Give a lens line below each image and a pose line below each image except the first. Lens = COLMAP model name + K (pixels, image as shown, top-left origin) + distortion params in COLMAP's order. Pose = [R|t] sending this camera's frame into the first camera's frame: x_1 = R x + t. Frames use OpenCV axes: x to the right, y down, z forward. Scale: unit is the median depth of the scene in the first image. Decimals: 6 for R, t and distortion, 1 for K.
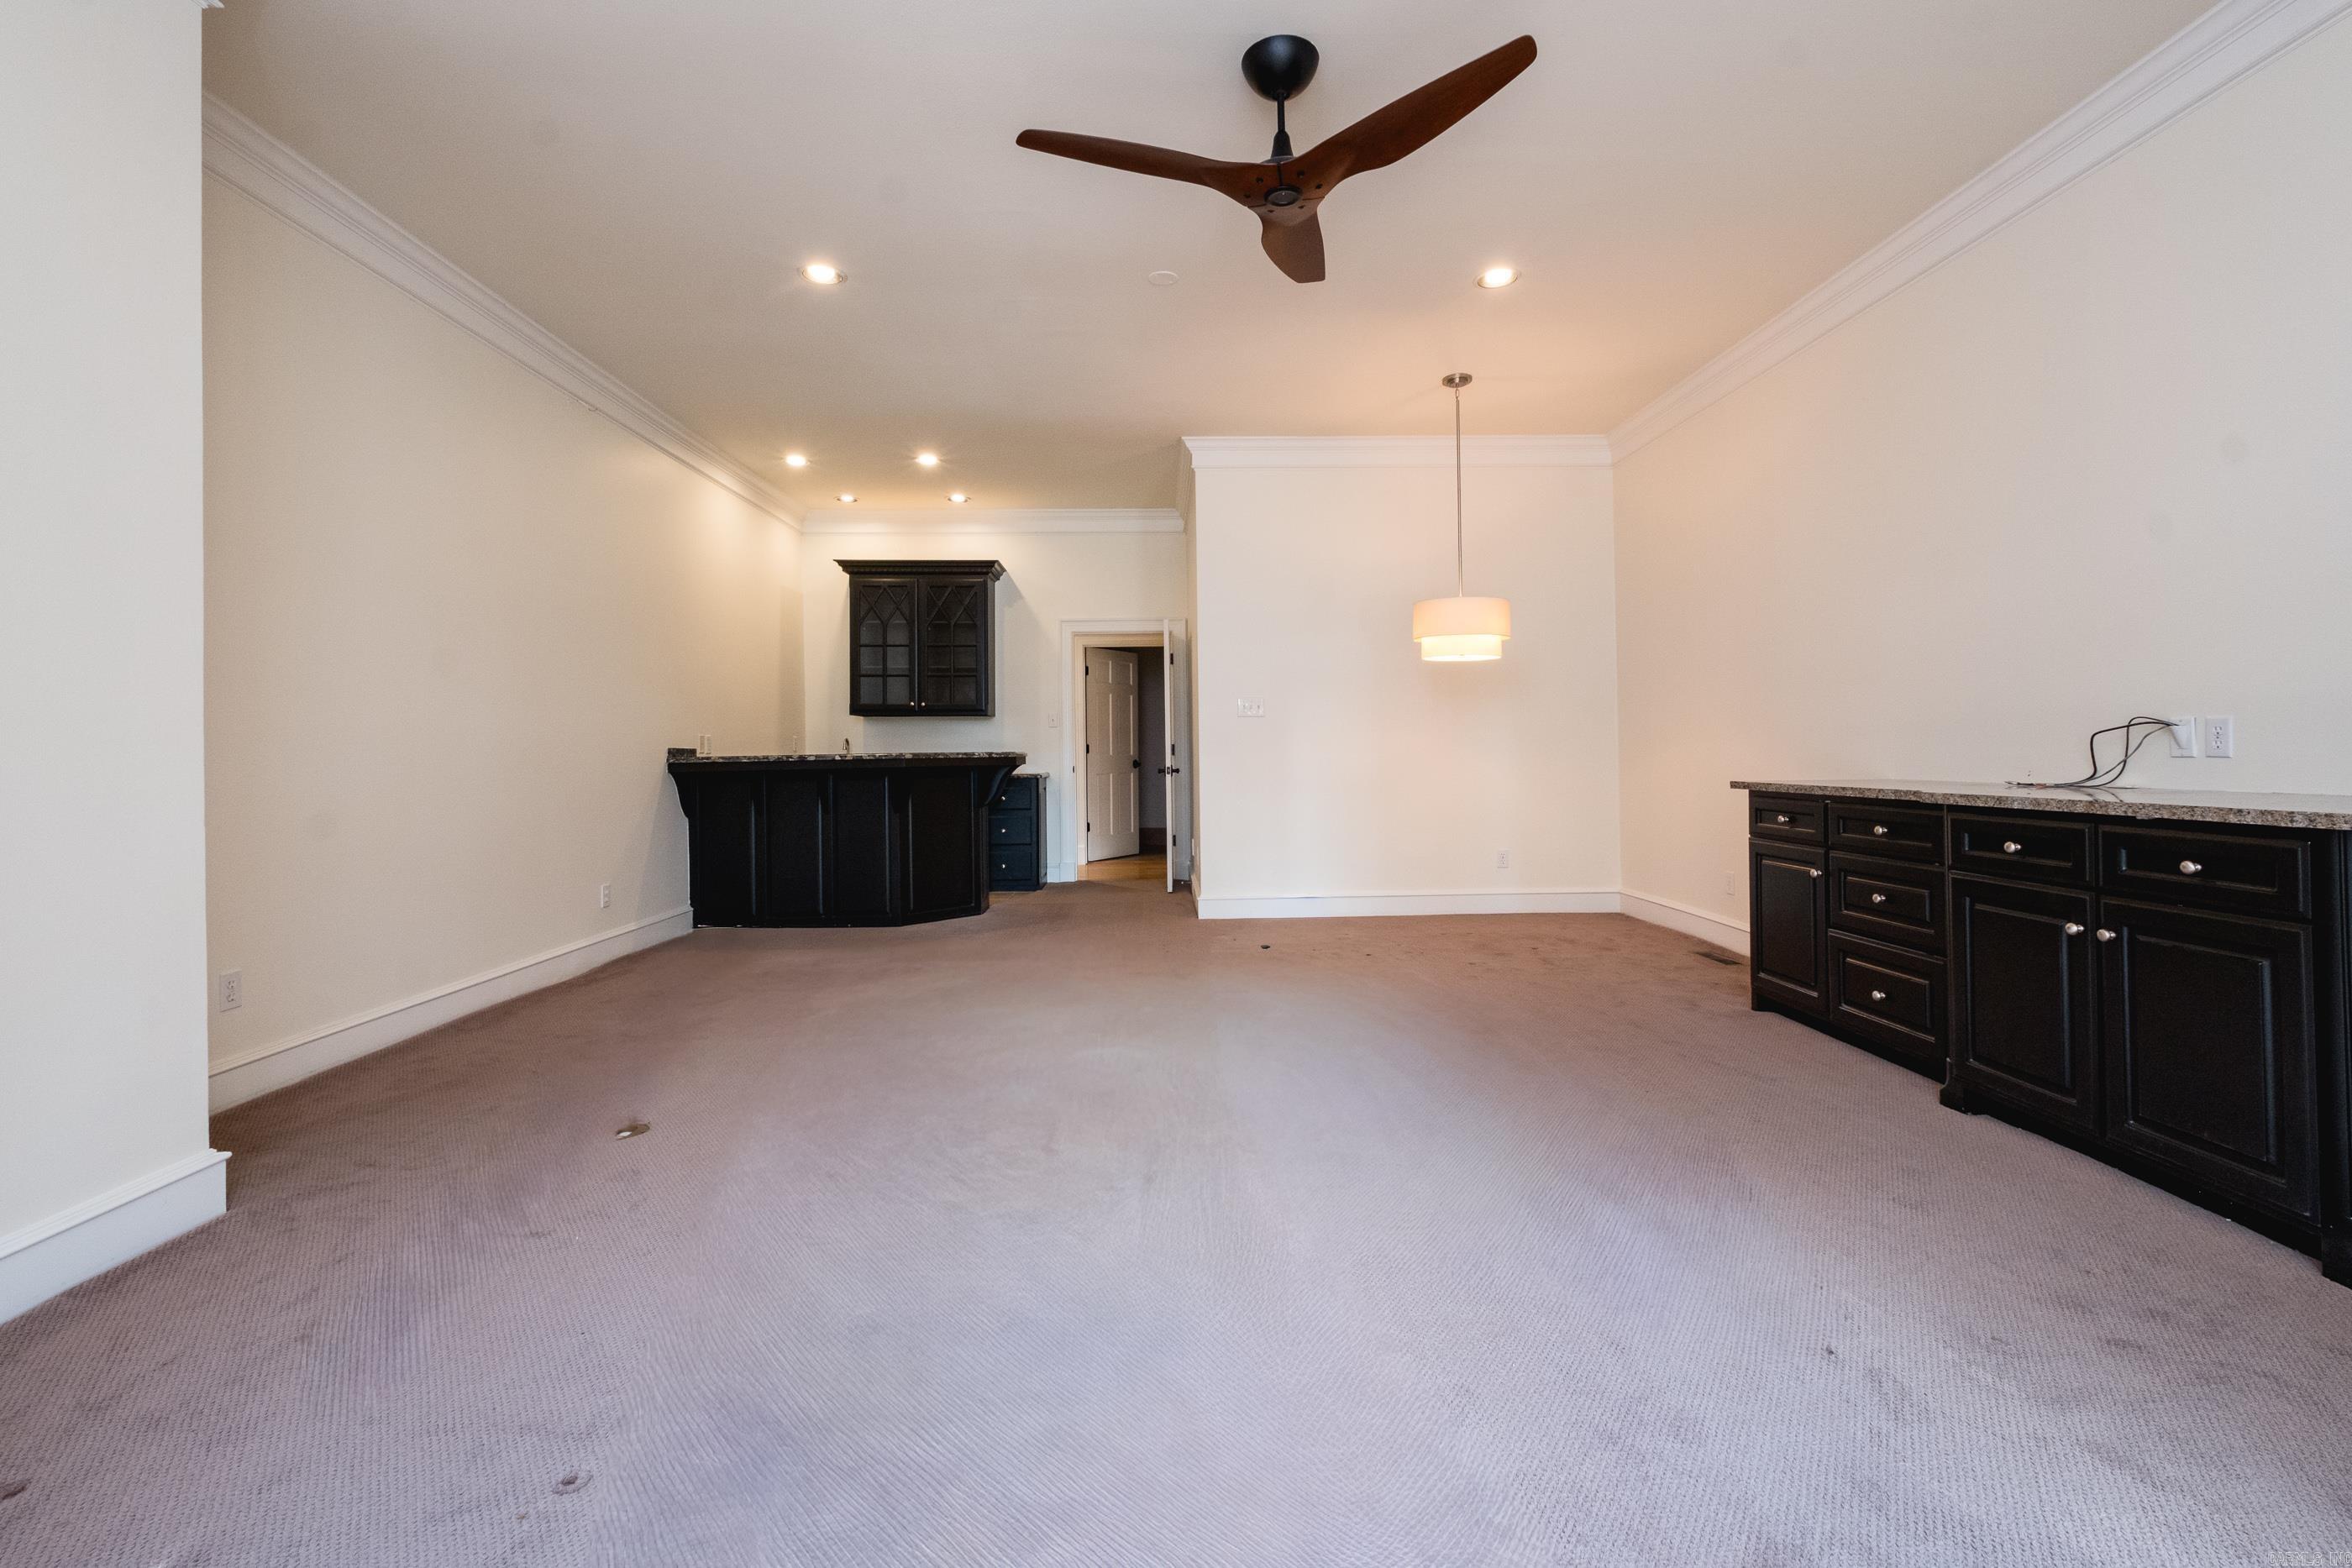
lens RADIAL K [[1029.4, 0, 1180.8], [0, 1029.4, 743.4], [0, 0, 1]] dist [0.001437, -0.000490]
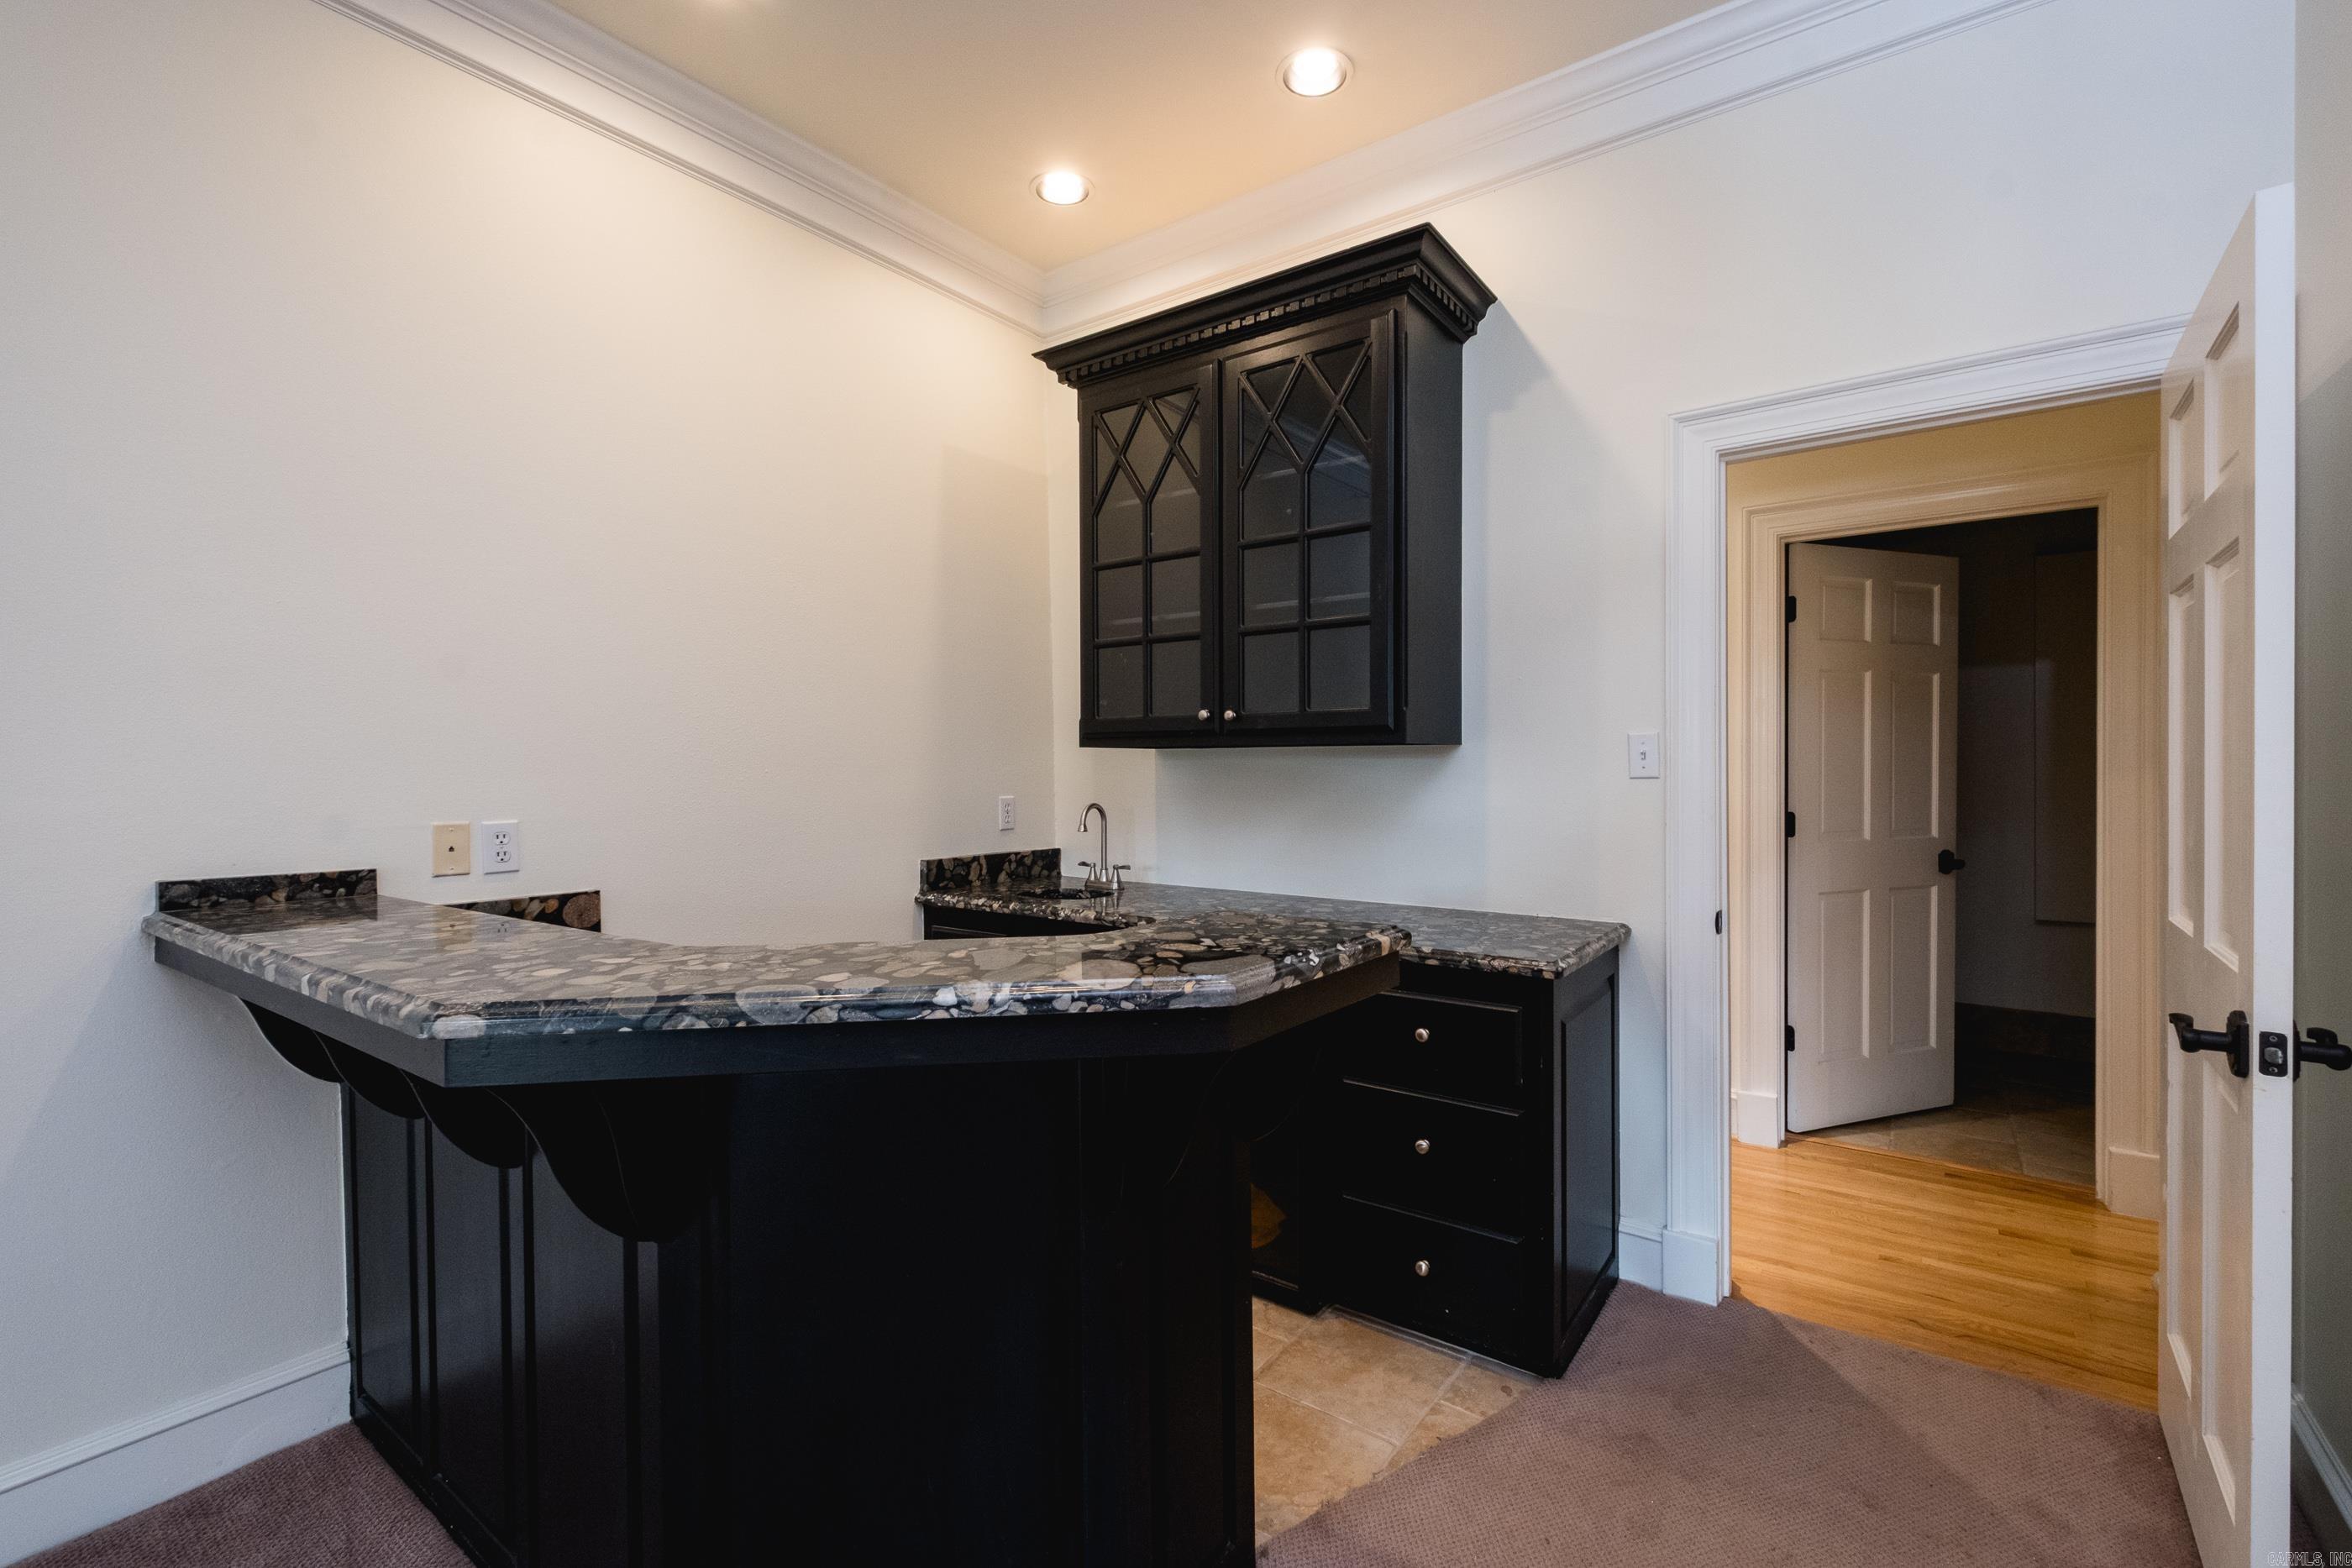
lens RADIAL K [[1011.1, 0, 1167.5], [0, 1011.1, 775.1], [0, 0, 1]] dist [-0.001423, -0.000171]
pose [[0.789502, 0.014678, -0.613573, -0.050567], [0.002248, 0.999638, 0.026807, -0.024648], [0.613744, -0.022543, 0.789183, 0.649488]]
